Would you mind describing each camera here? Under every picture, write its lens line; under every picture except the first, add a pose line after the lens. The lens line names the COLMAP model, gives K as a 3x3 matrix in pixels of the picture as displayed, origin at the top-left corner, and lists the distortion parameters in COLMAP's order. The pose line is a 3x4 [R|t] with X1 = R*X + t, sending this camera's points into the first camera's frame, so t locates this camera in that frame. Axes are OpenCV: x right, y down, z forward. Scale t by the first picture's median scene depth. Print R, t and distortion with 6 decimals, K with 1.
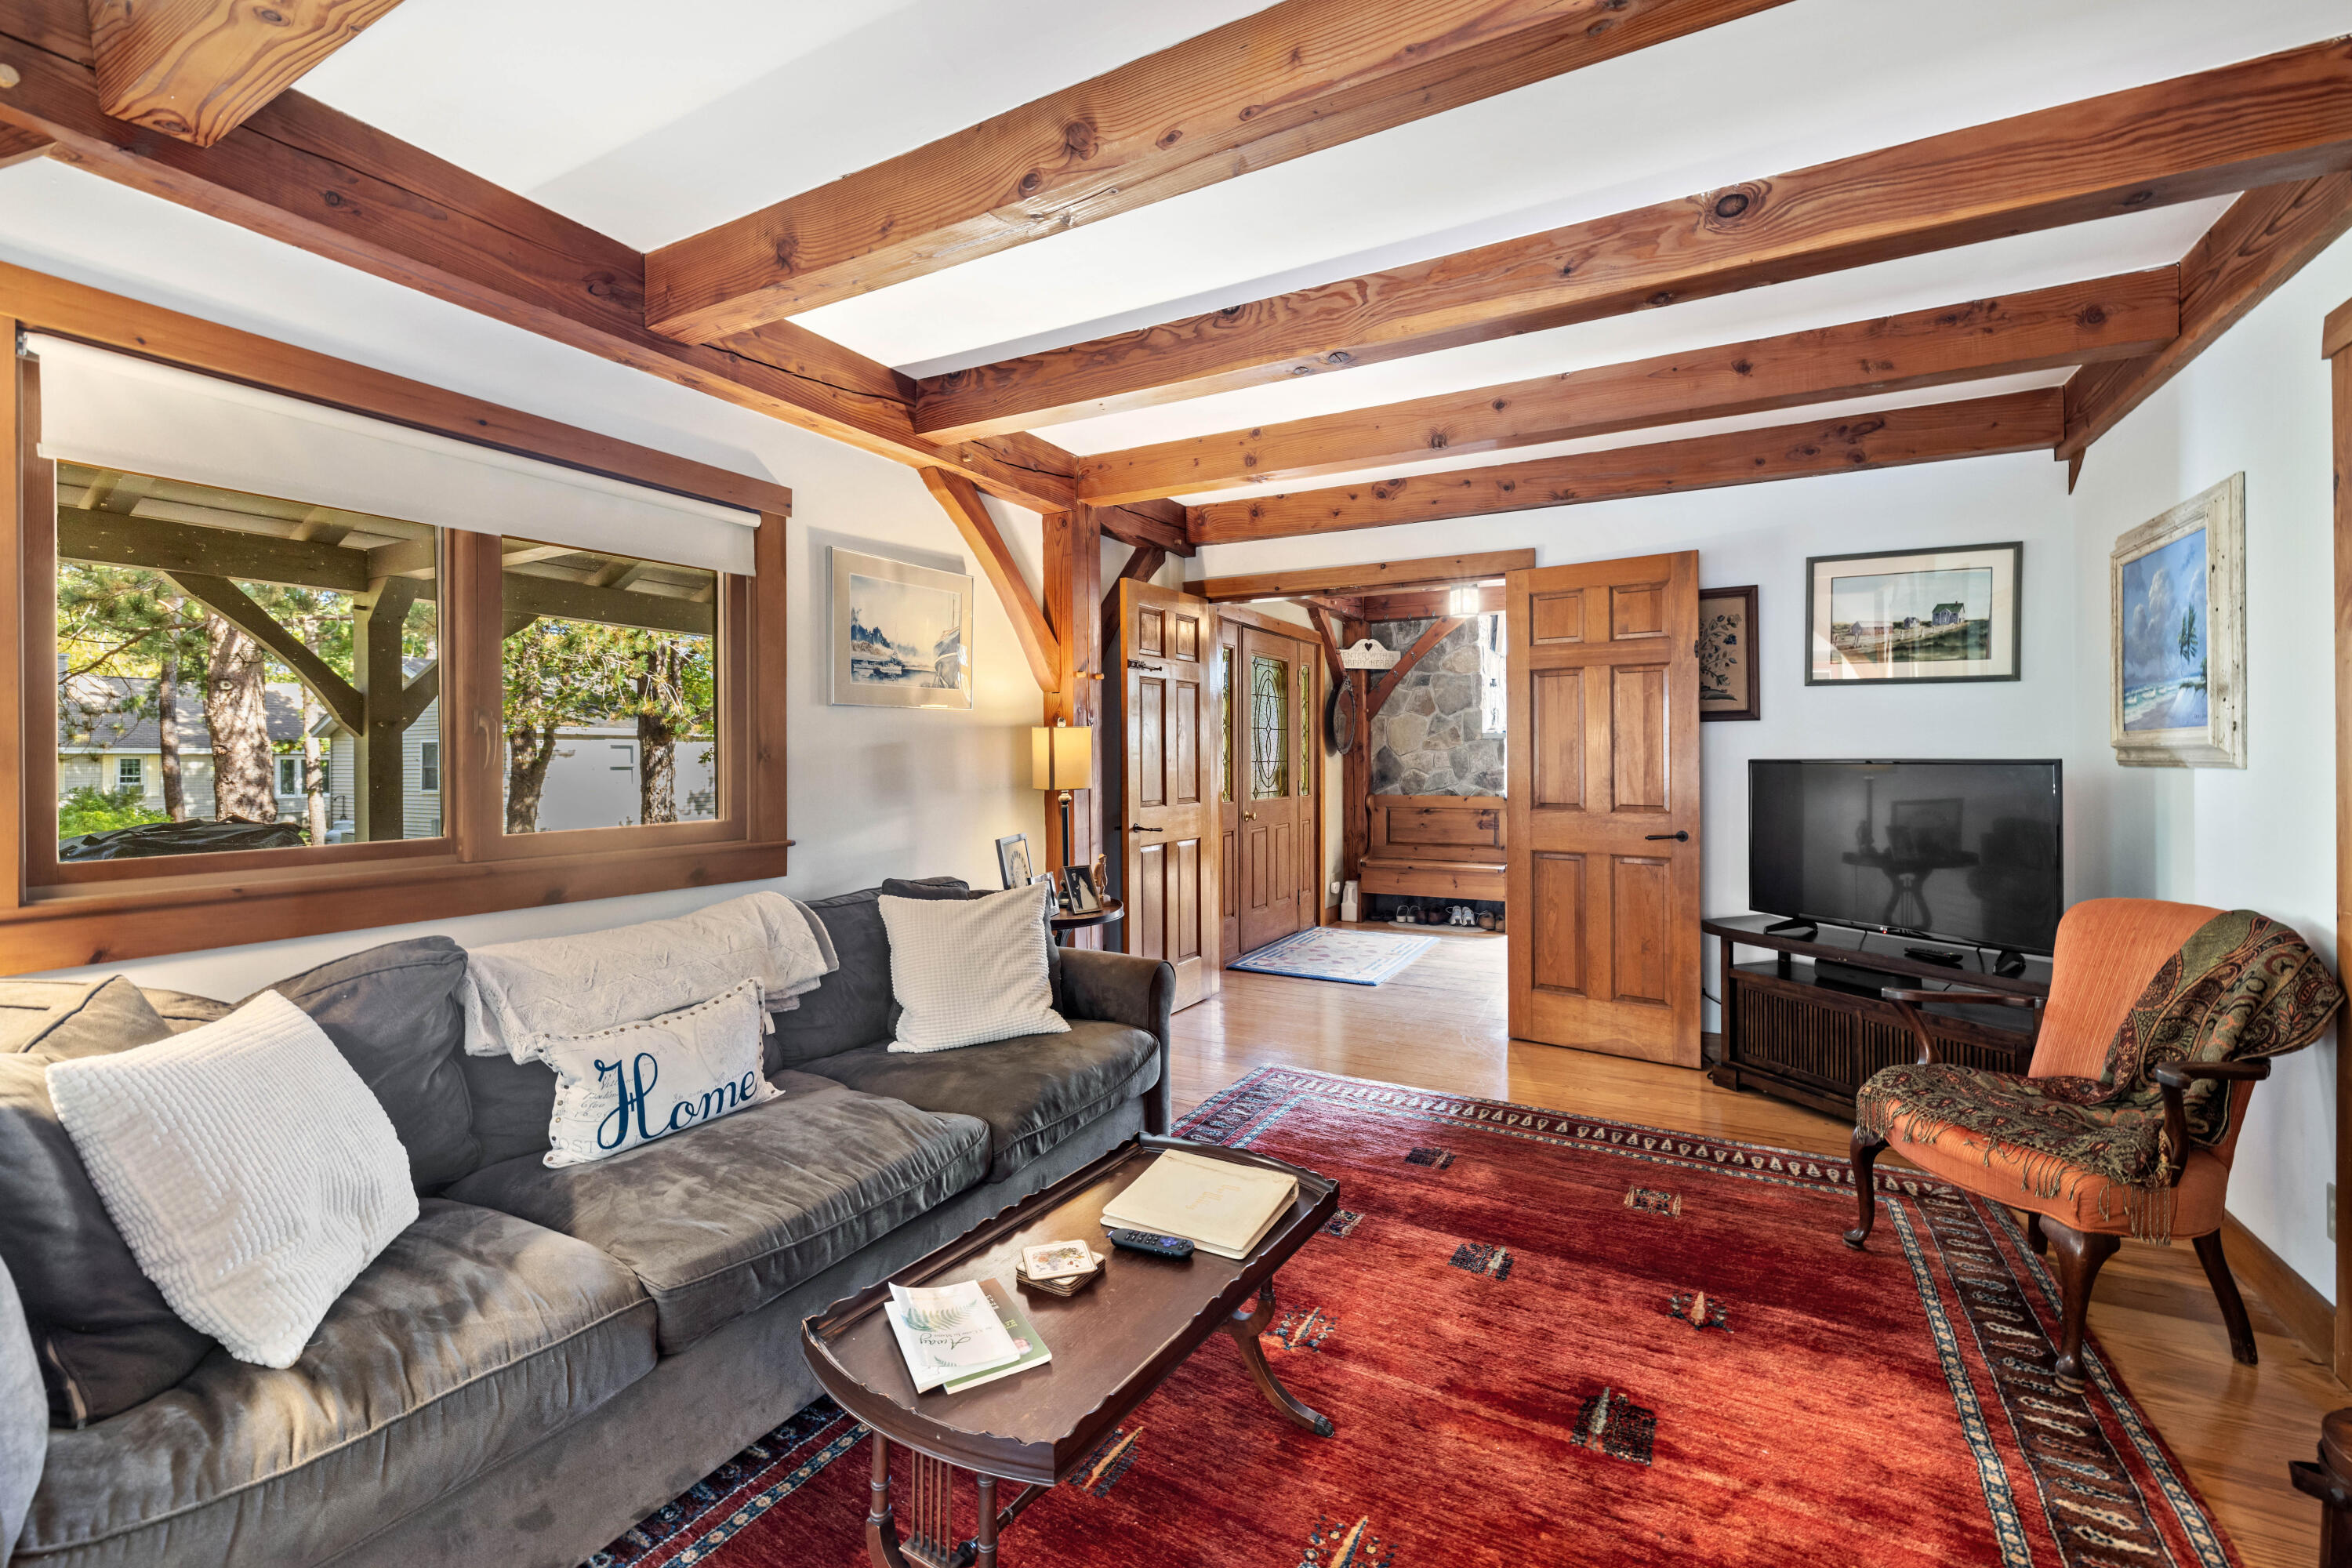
lens RADIAL K [[985.3, 0, 1180.0], [0, 985.3, 768.3], [0, 0, 1]] dist [-0.001017, 0.000147]
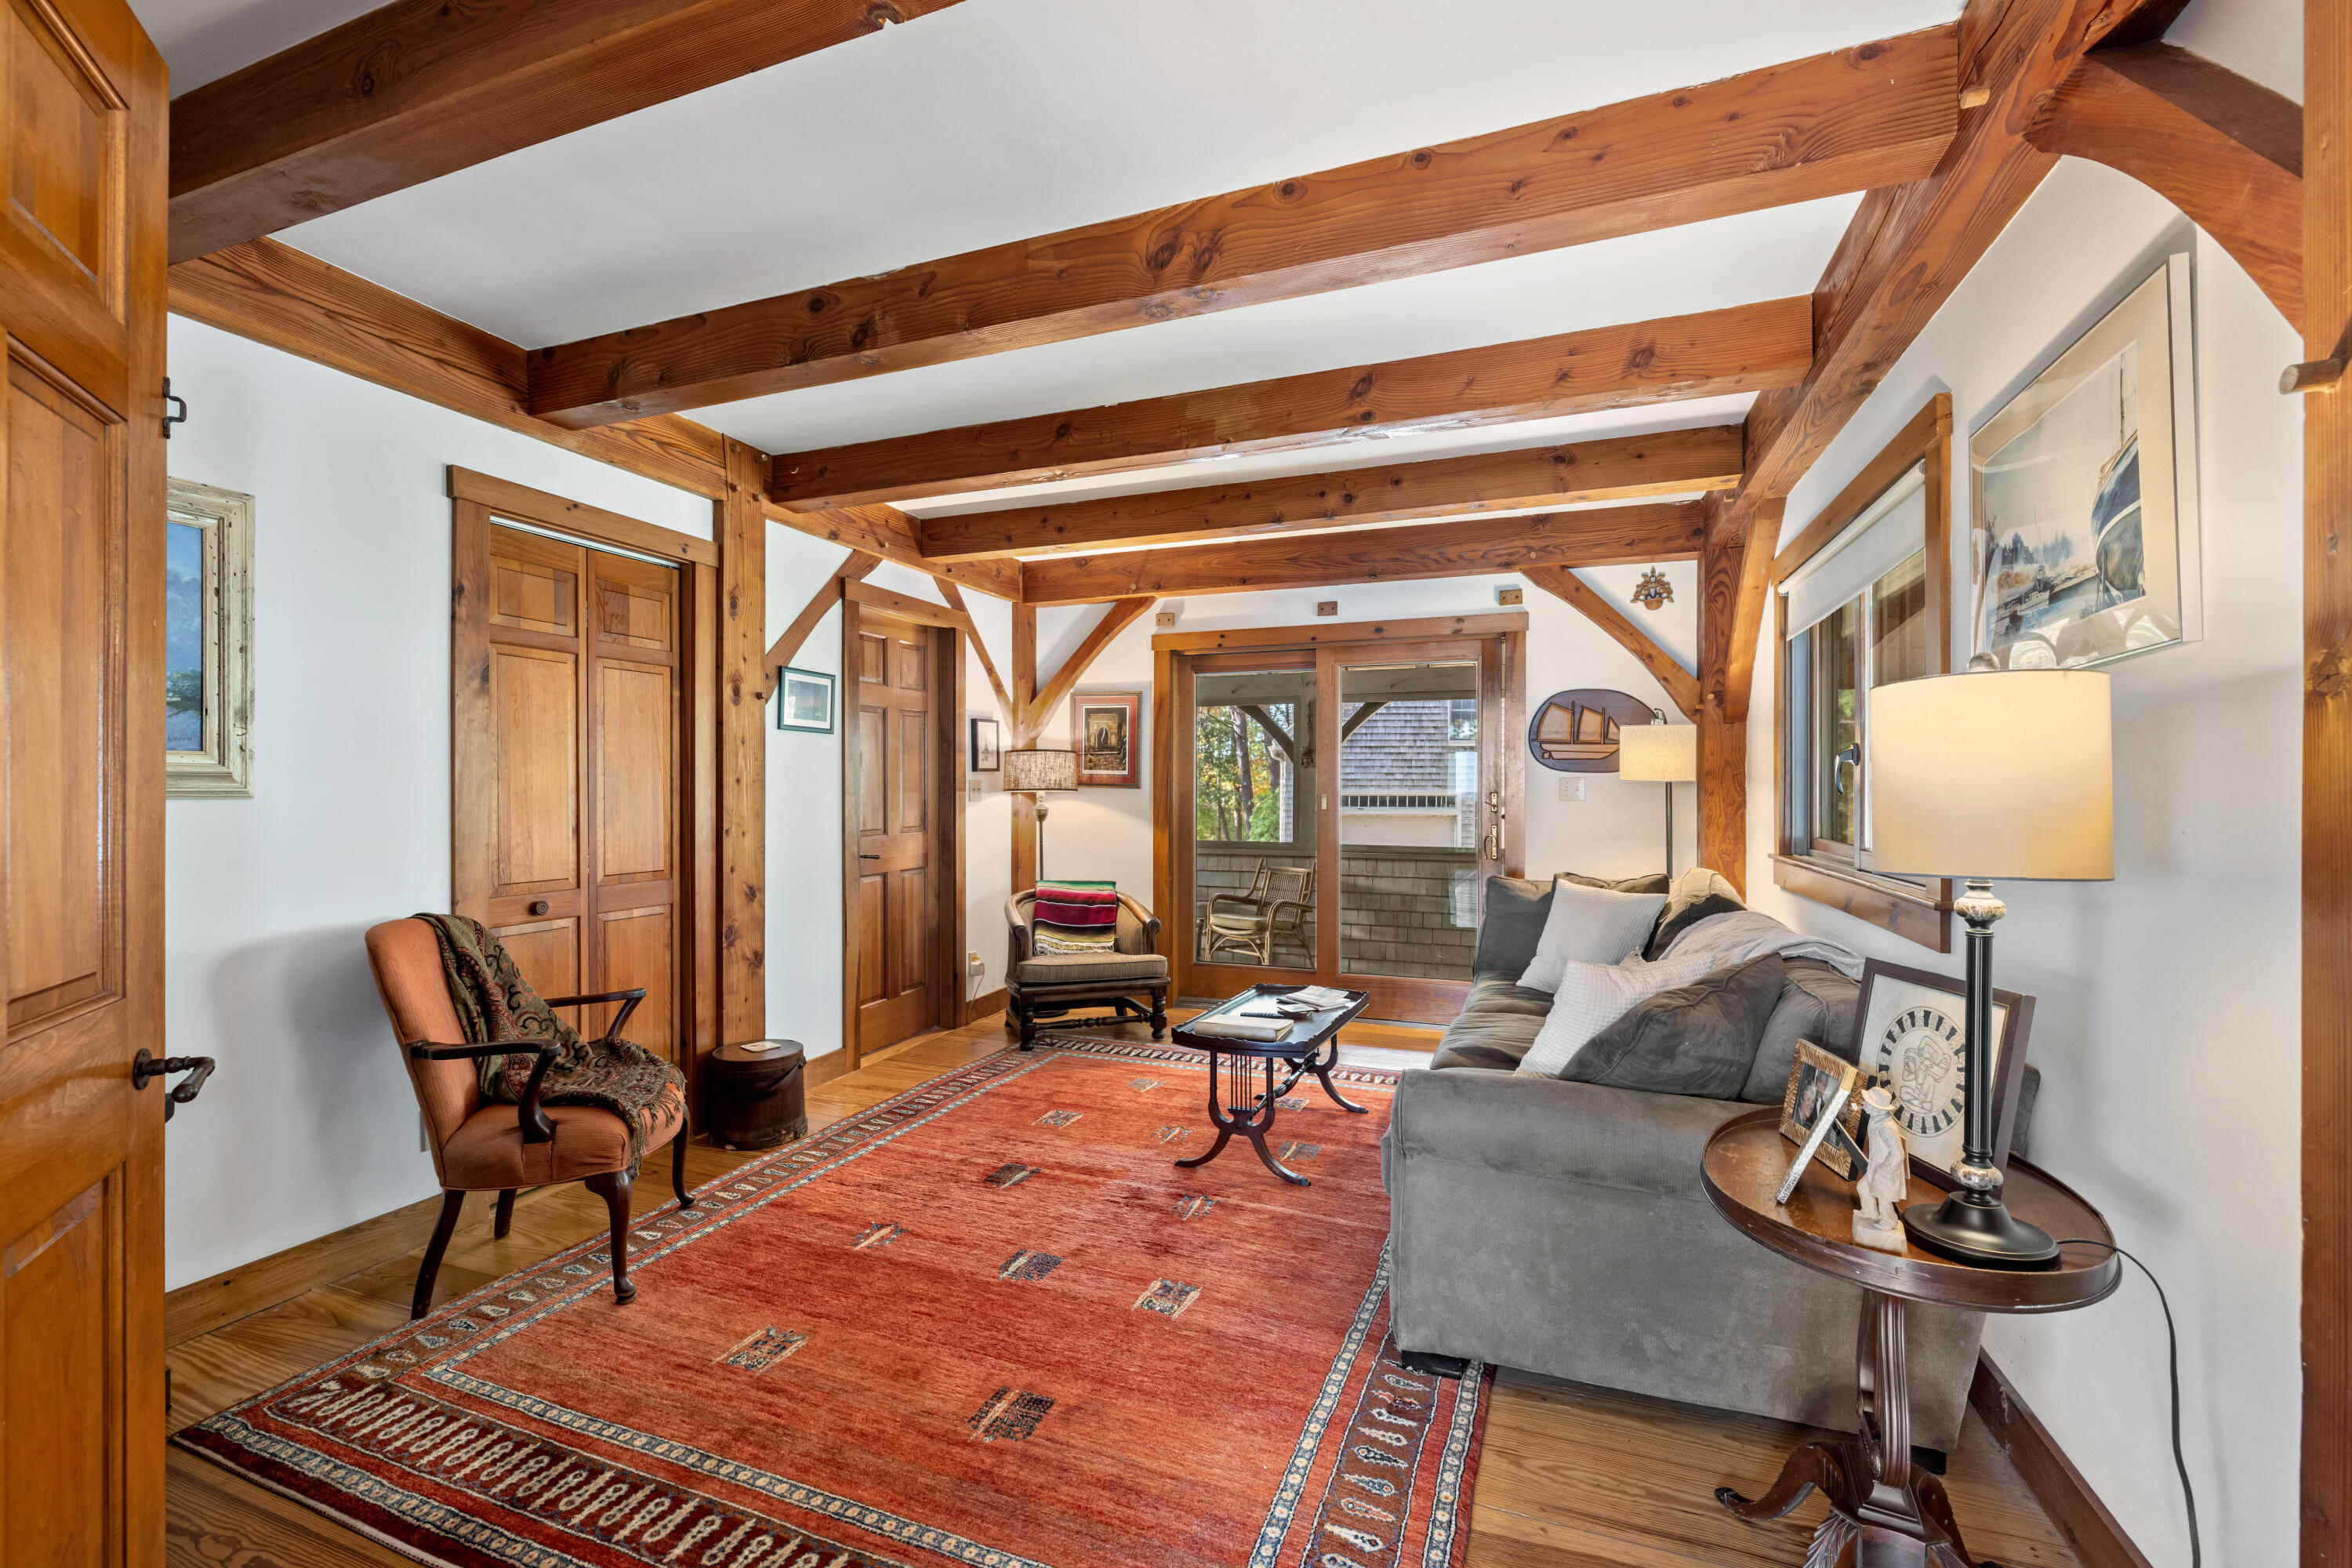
lens RADIAL K [[985.3, 0, 1172.9], [0, 985.3, 783.5], [0, 0, 1]] dist [-0.001017, 0.000147]
pose [[-0.990674, -0.005174, -0.136152, 0.303894], [-0.005690, 0.999978, 0.003402, -0.019559], [0.136131, 0.004145, -0.990682, 2.081296]]
